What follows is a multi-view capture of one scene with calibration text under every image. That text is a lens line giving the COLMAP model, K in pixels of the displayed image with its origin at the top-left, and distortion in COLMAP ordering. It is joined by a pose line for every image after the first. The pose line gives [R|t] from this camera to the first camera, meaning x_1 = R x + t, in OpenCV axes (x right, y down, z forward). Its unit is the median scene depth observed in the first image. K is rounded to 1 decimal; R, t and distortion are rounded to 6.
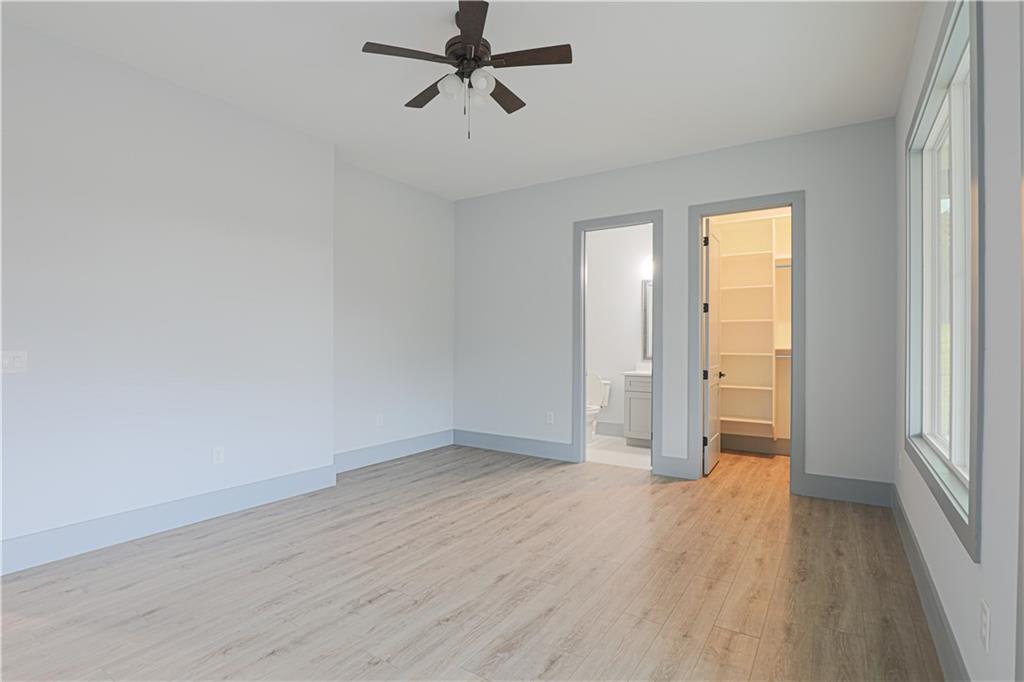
lens RADIAL K [[500.2, 0, 519.0], [0, 500.2, 343.8], [0, 0, 1]] dist [-0.025837, 0.000284]
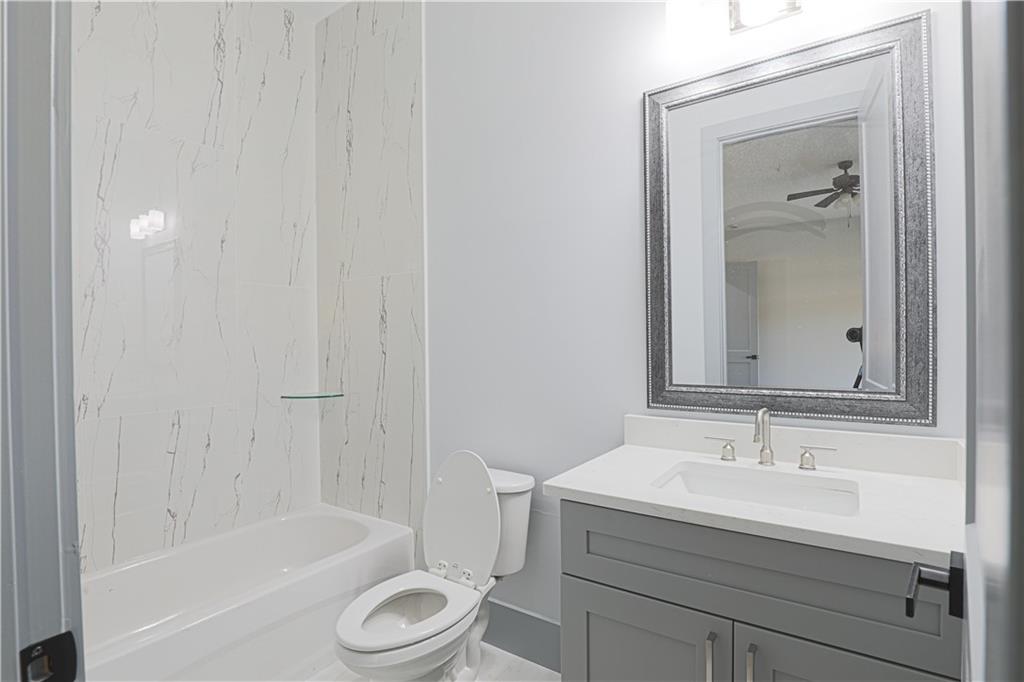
lens RADIAL K [[500.2, 0, 519.0], [0, 500.2, 343.8], [0, 0, 1]] dist [-0.025837, 0.000284]
pose [[0.999763, -0.014295, -0.016440, 0.279509], [0.014439, 0.999858, 0.008665, -0.001686], [0.016313, -0.008900, 0.999827, 1.120564]]
